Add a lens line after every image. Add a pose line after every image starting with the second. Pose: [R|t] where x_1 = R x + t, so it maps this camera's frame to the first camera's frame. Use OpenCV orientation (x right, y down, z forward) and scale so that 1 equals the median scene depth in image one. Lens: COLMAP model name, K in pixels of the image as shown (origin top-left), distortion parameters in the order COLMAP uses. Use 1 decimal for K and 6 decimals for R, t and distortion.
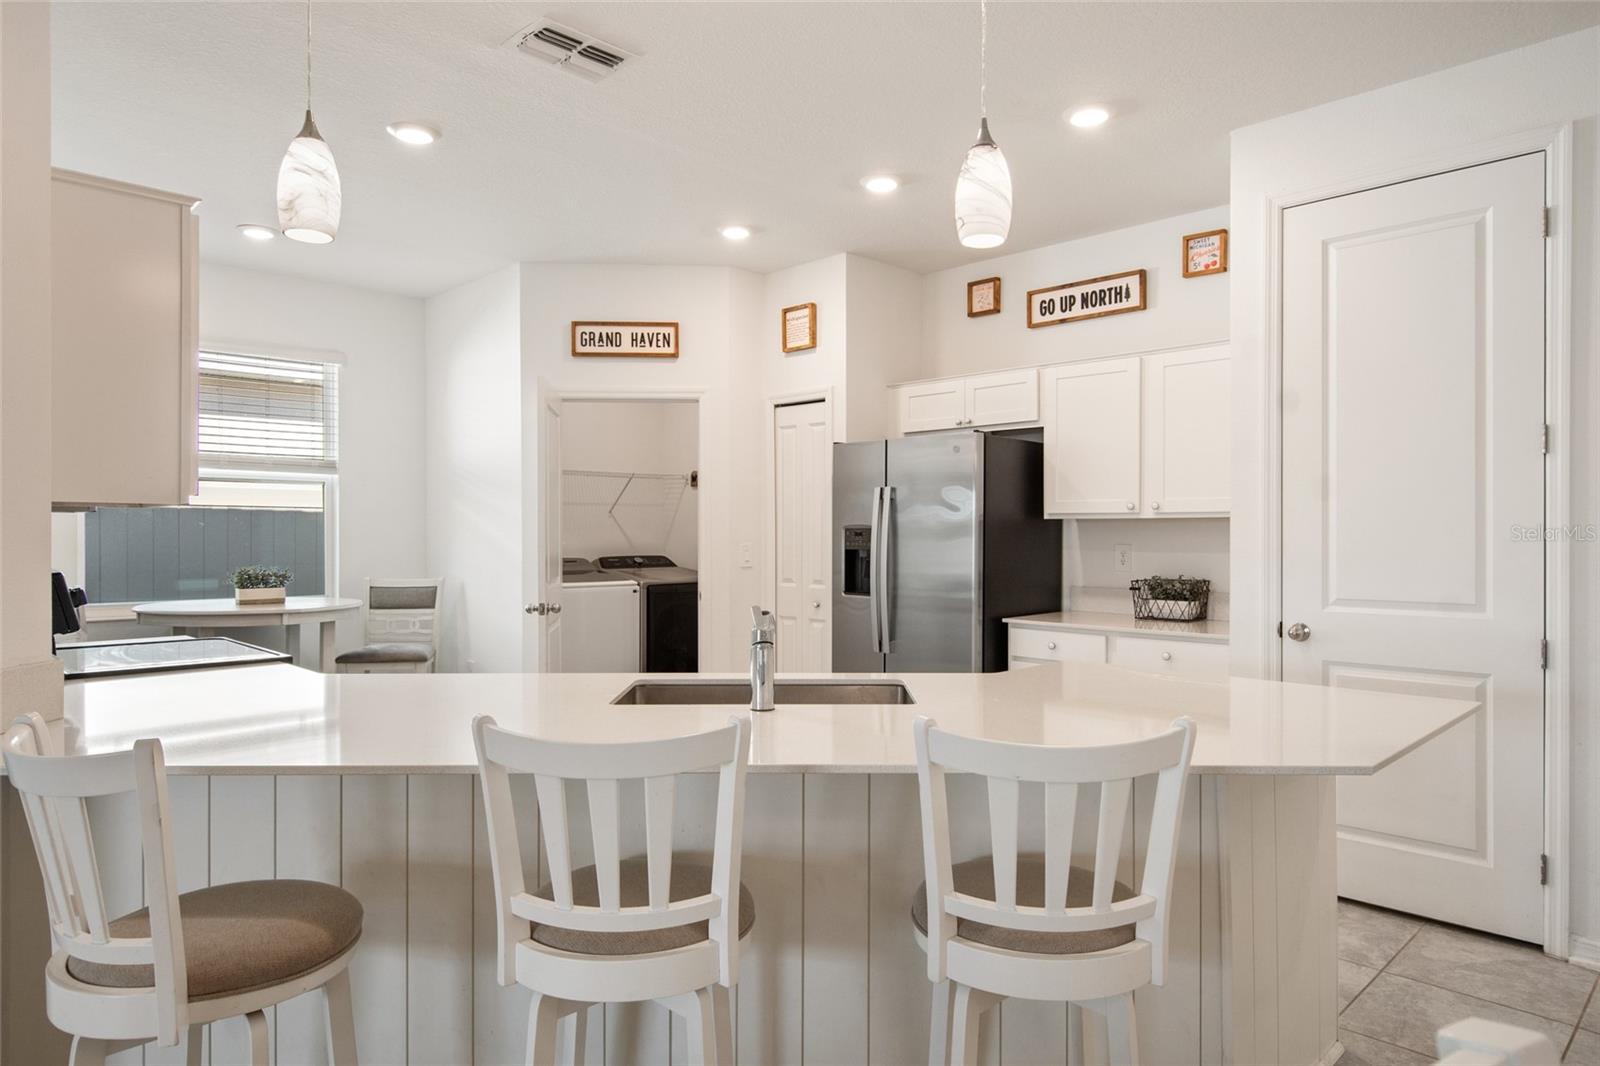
lens RADIAL K [[977.6, 0, 800.0], [0, 977.6, 533.0], [0, 0, 1]] dist [0.002177, 0.001034]
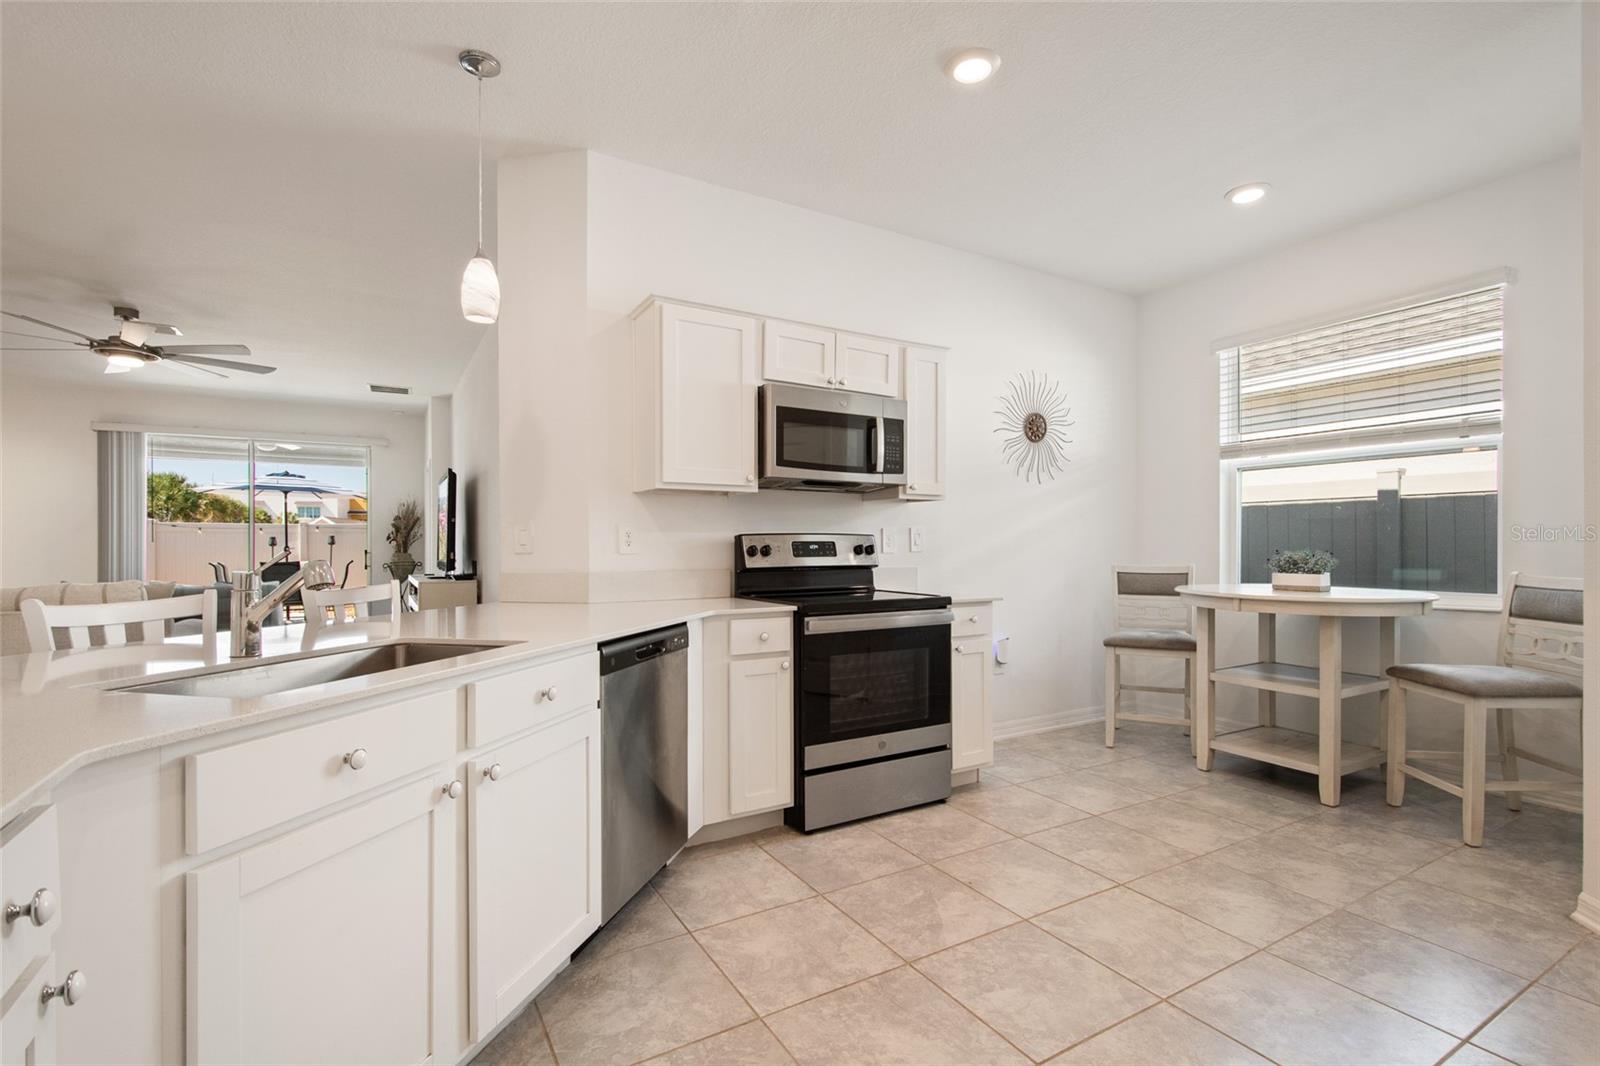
lens RADIAL K [[734.0, 0, 805.7], [0, 734.0, 548.9], [0, 0, 1]] dist [0.001866, -0.000045]
pose [[-0.239332, 0.003179, -0.970932, 0.221124], [-0.000964, 0.999993, 0.003512, 0.030396], [0.970937, 0.001776, -0.239328, 0.706738]]
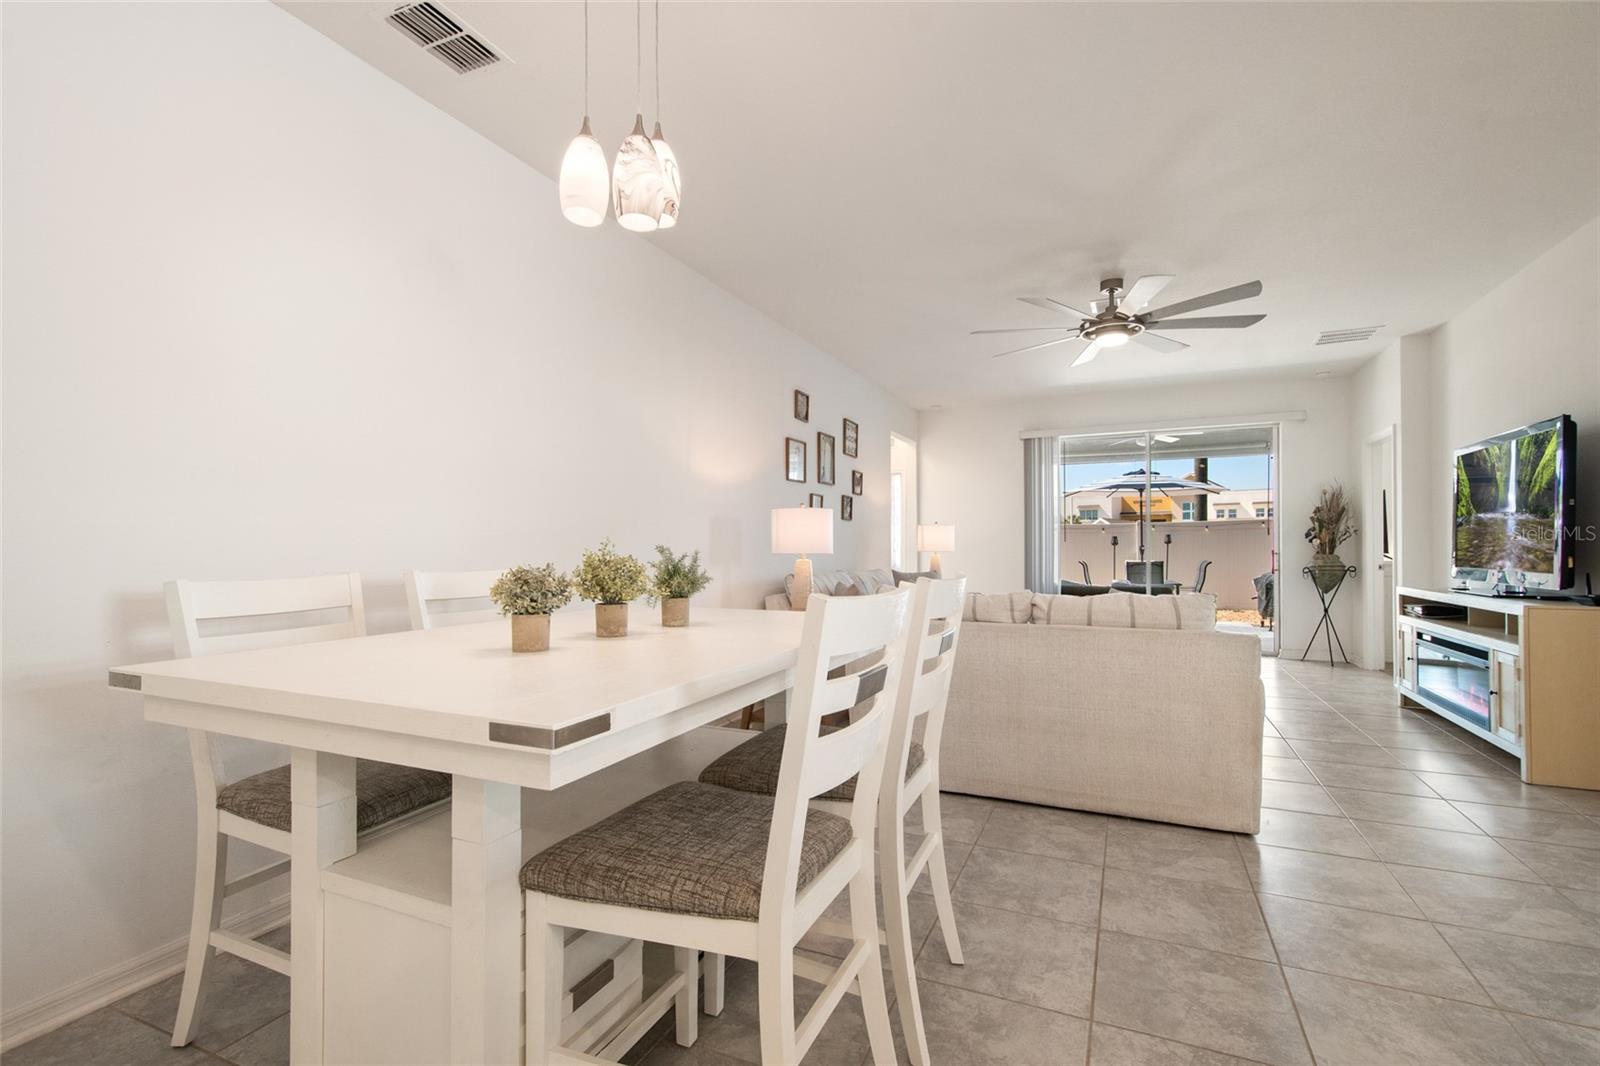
lens RADIAL K [[722.5, 0, 808.5], [0, 722.5, 542.0], [0, 0, 1]] dist [0.021202, -0.007782]
pose [[-0.930560, 0.000260, -0.366140, 0.138290], [0.001839, 0.999990, -0.003962, 0.028192], [0.366135, -0.004360, -0.930551, 0.263535]]
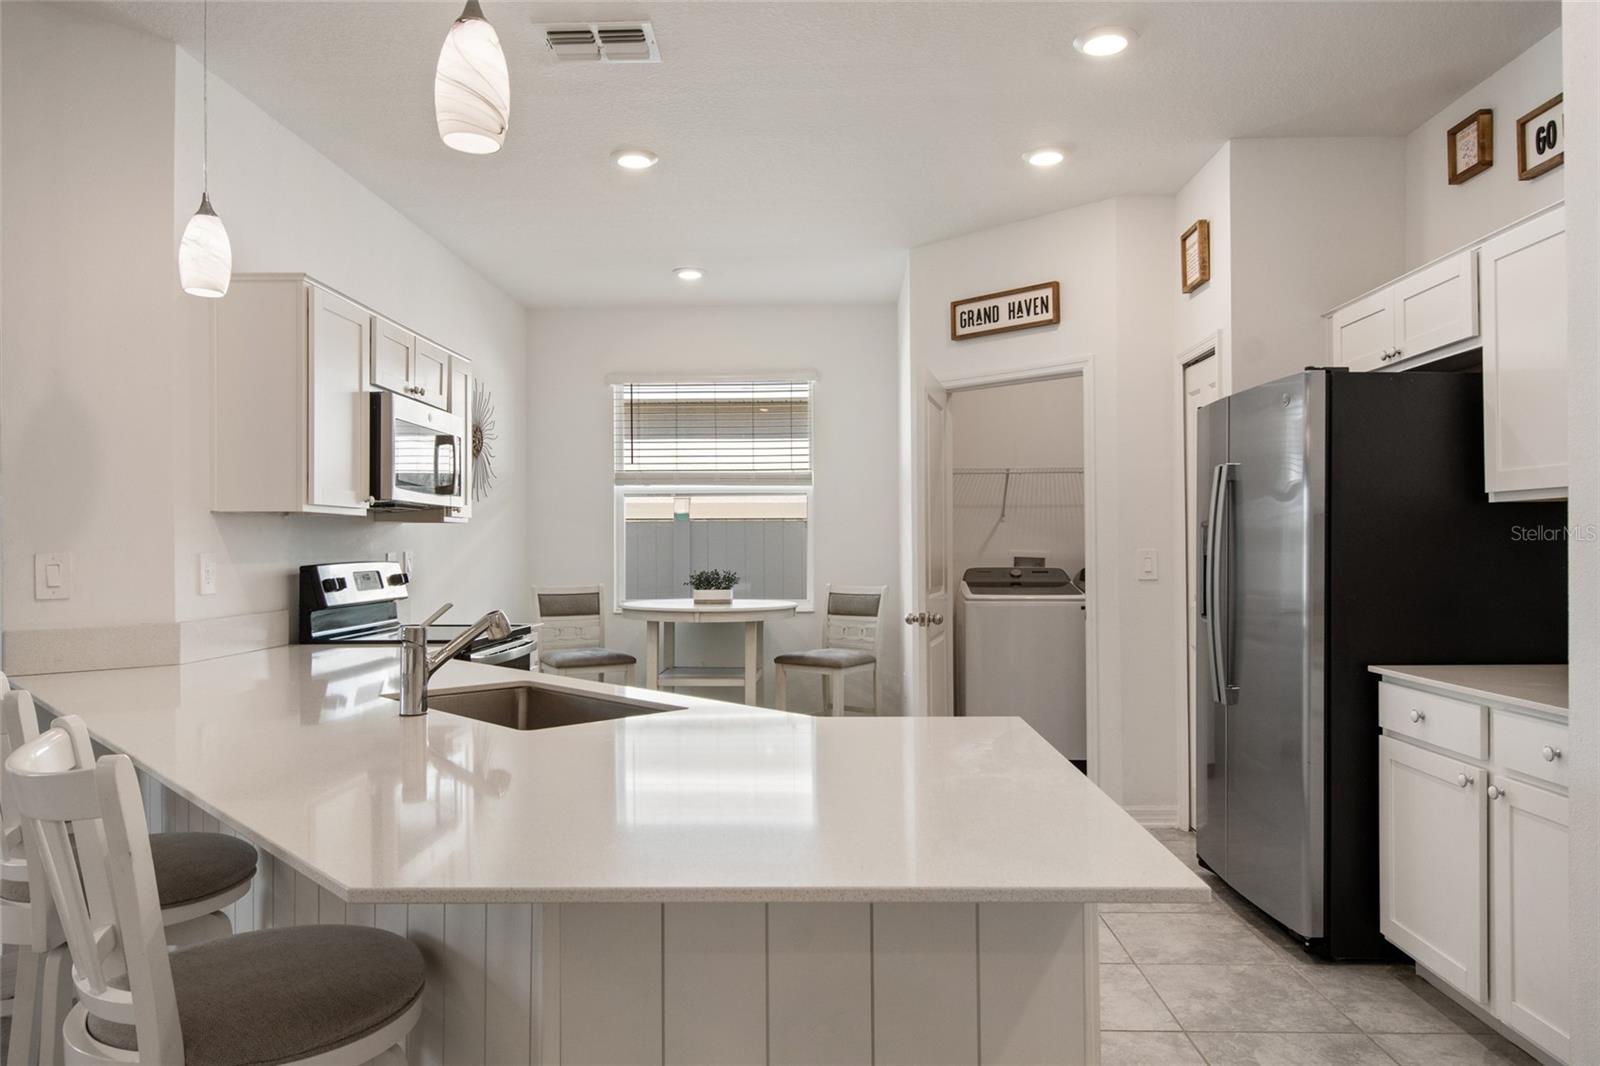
lens RADIAL K [[1061.2, 0, 804.9], [0, 1061.2, 542.3], [0, 0, 1]] dist [0.009942, 0.000176]
pose [[0.689378, -0.008903, -0.724347, 0.393281], [0.004595, 0.999958, -0.007917, 0.011954], [0.724387, 0.002129, 0.689390, 0.238223]]
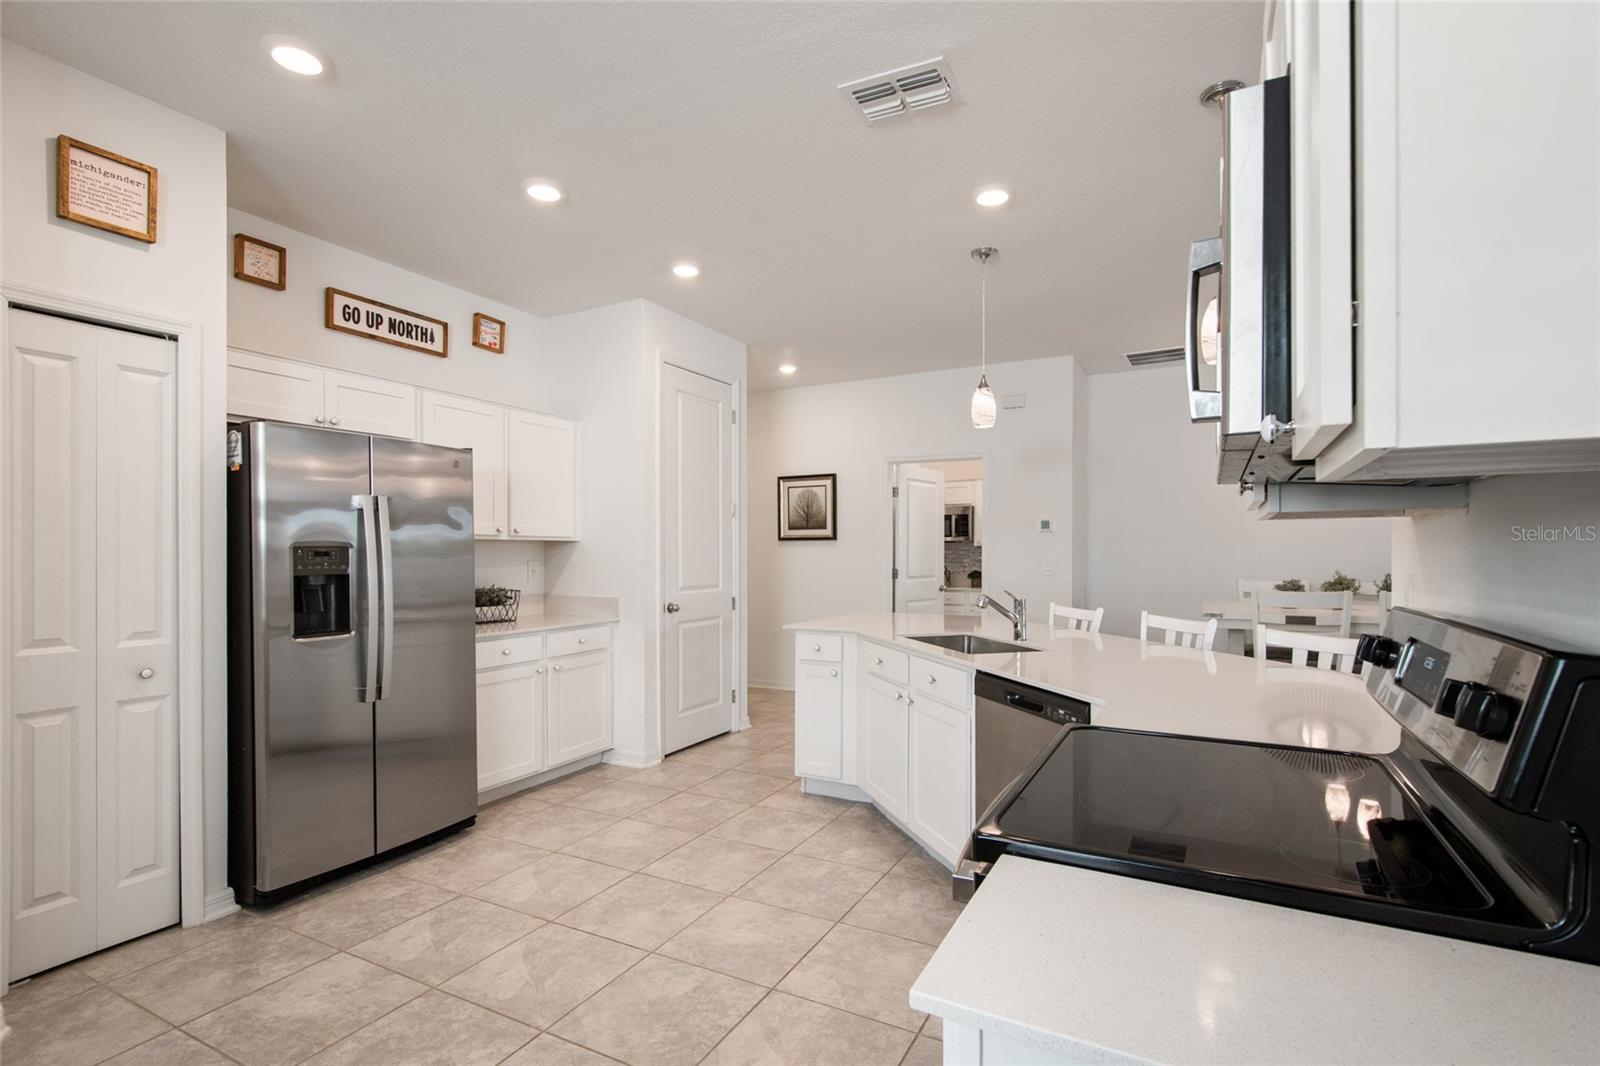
lens RADIAL K [[764.5, 0, 807.9], [0, 764.5, 558.8], [0, 0, 1]] dist [0.003976, 0.000438]
pose [[-0.301575, -0.008785, 0.953402, -0.572109], [0.002995, 0.999944, 0.010162, 0.000141], [-0.953438, 0.005920, -0.301532, 0.776751]]
